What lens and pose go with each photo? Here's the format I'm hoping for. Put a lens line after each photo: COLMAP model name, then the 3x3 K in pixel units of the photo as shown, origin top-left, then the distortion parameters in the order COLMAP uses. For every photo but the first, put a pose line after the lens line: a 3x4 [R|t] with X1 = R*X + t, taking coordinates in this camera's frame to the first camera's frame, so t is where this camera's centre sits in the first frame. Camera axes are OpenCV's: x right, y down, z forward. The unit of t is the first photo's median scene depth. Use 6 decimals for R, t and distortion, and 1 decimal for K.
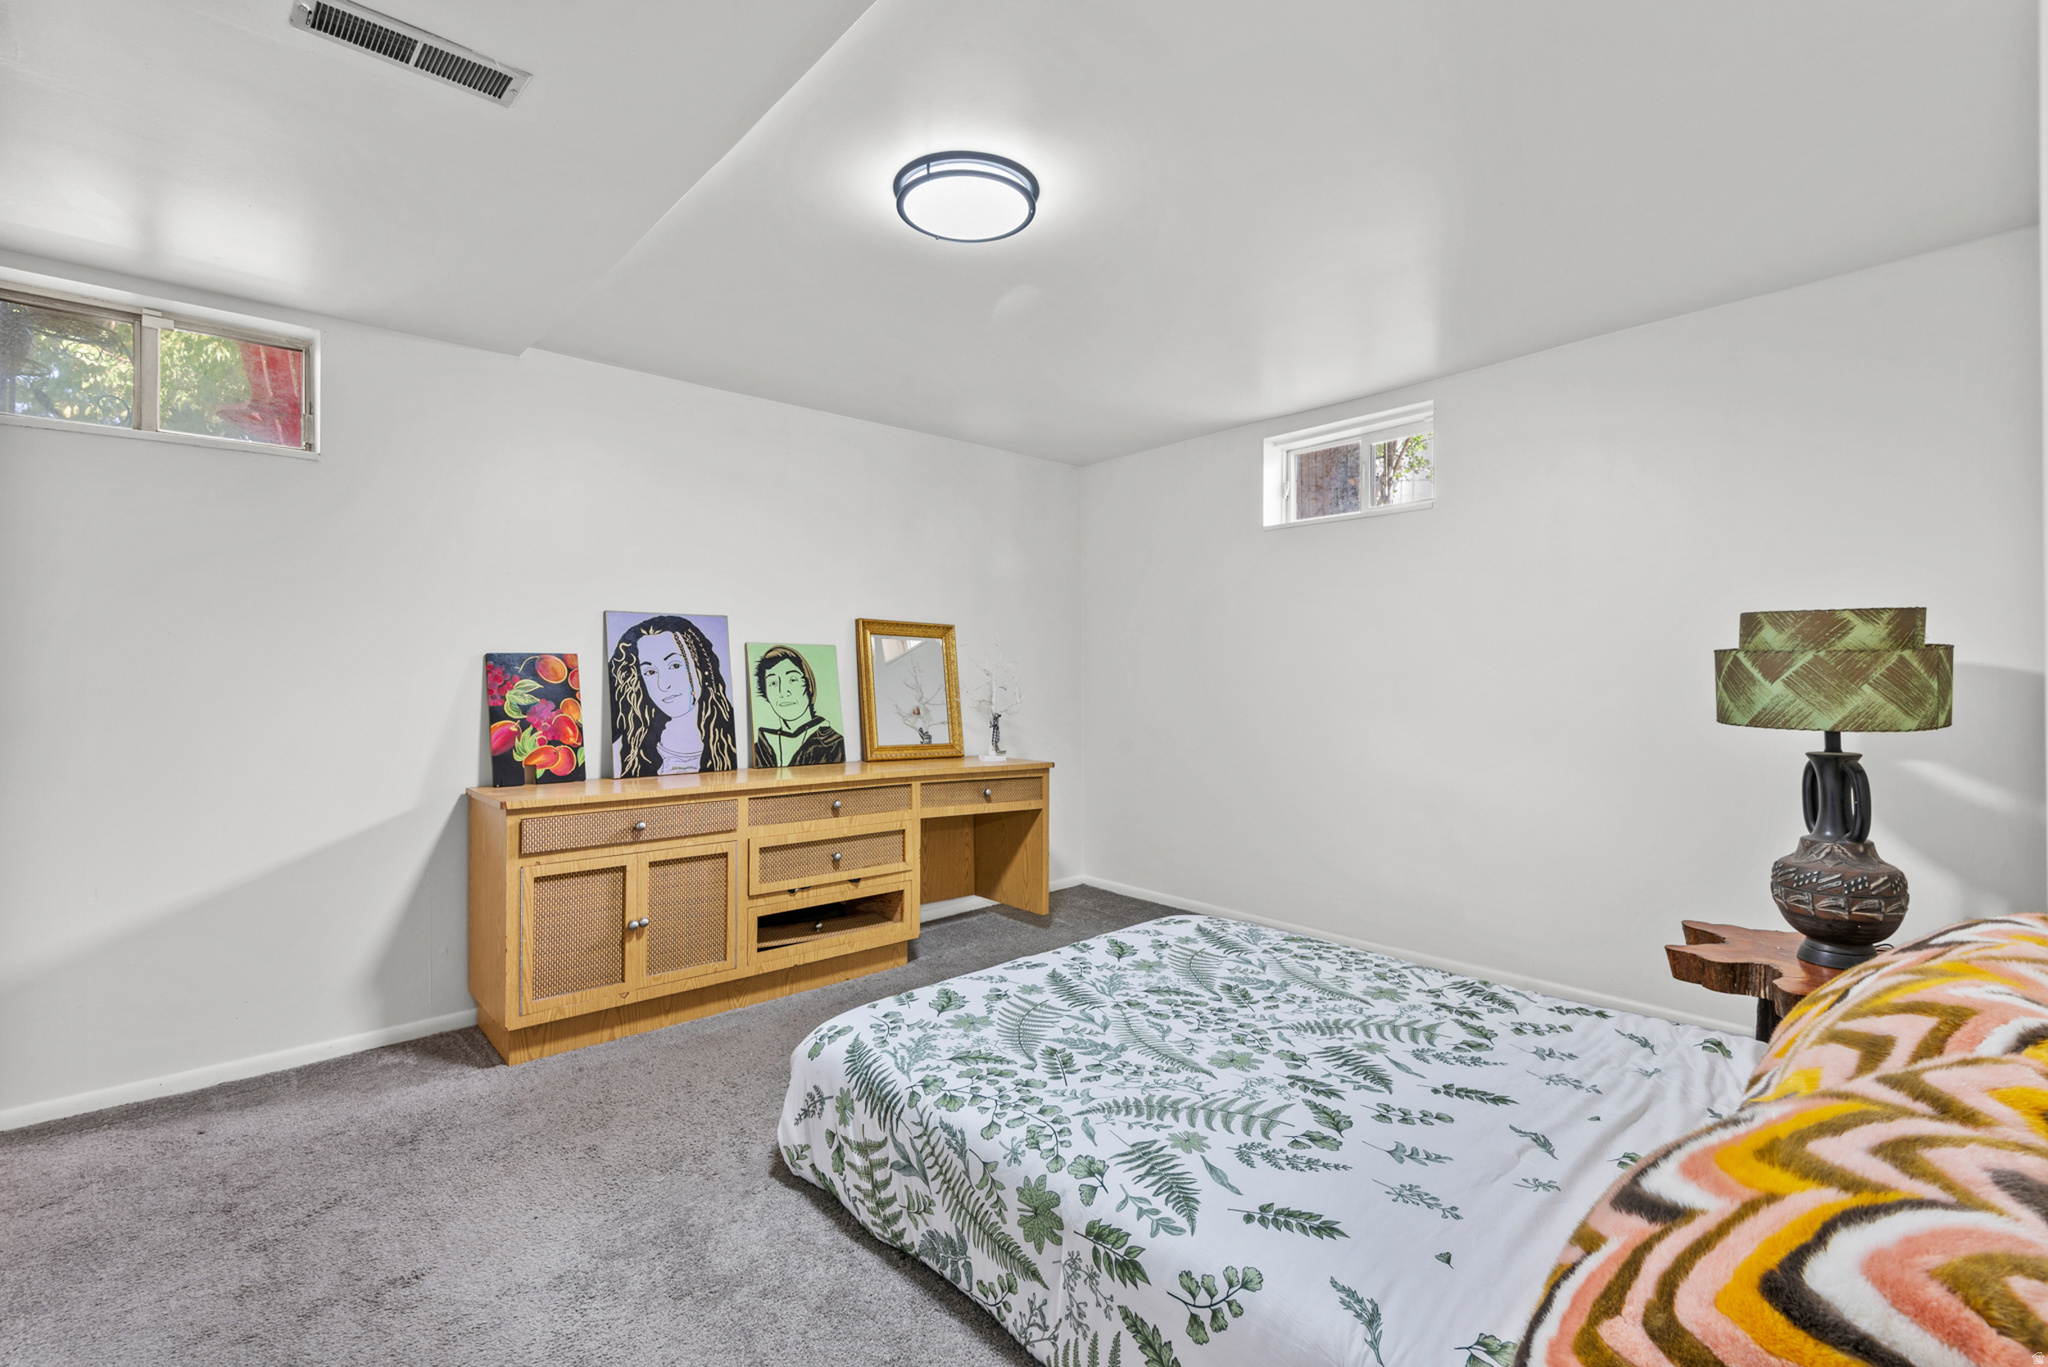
lens RADIAL K [[932.4, 0, 1022.3], [0, 932.4, 683.6], [0, 0, 1]] dist [-0.000022, 0.000000]
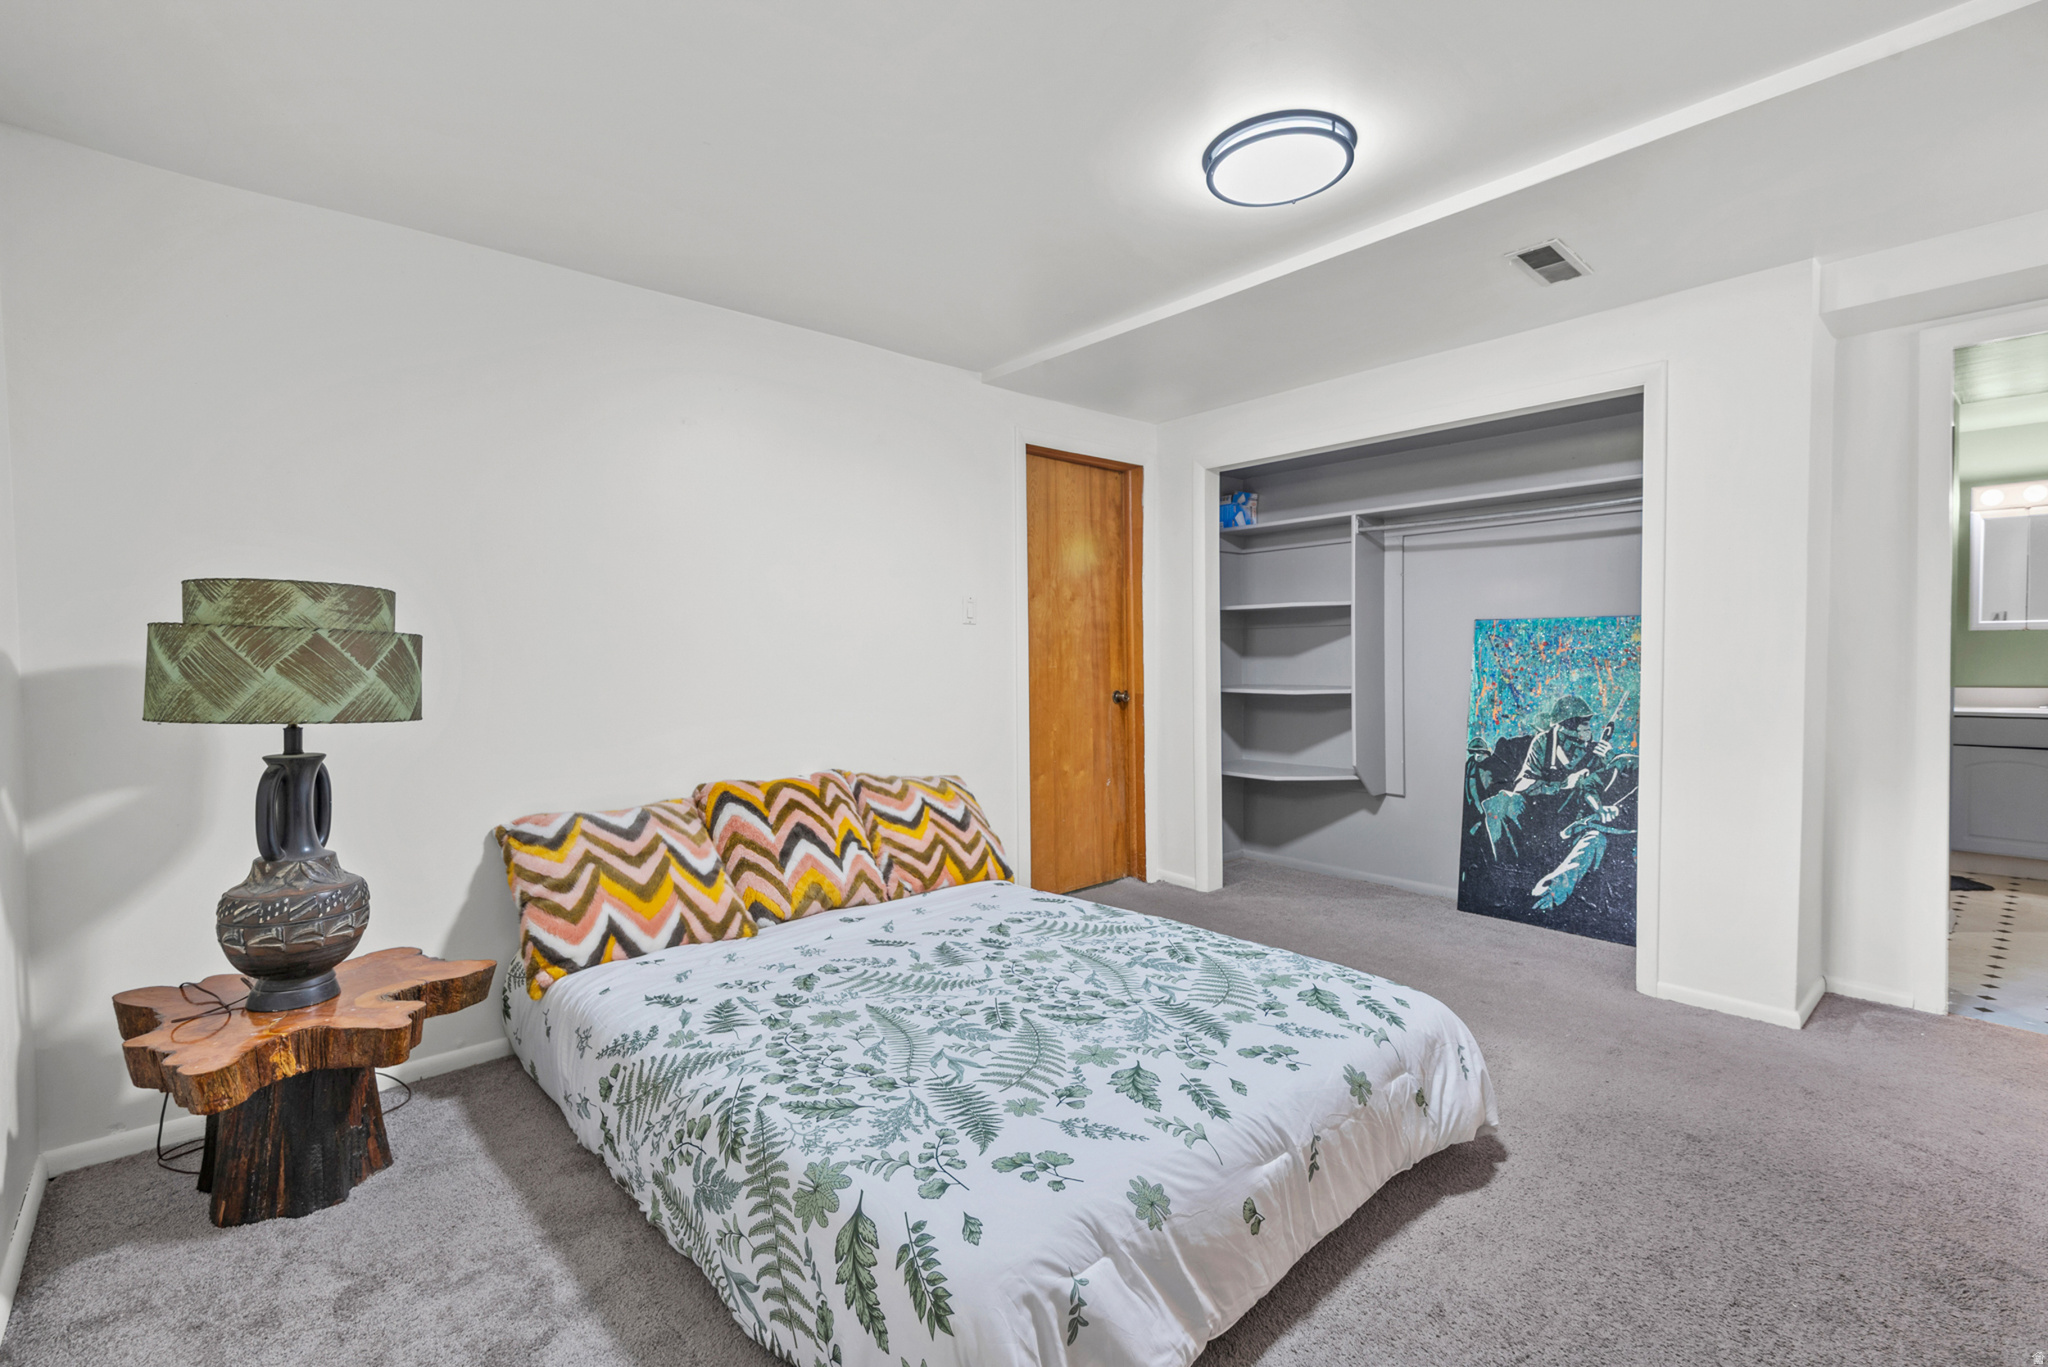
lens RADIAL K [[932.4, 0, 1025.3], [0, 932.4, 678.6], [0, 0, 1]] dist [-0.000022, 0.000000]
pose [[-0.999981, 0.006231, 0.000092, 0.007321], [0.006232, 0.999950, 0.007839, 0.013185], [-0.000043, 0.007839, -0.999969, 1.955594]]
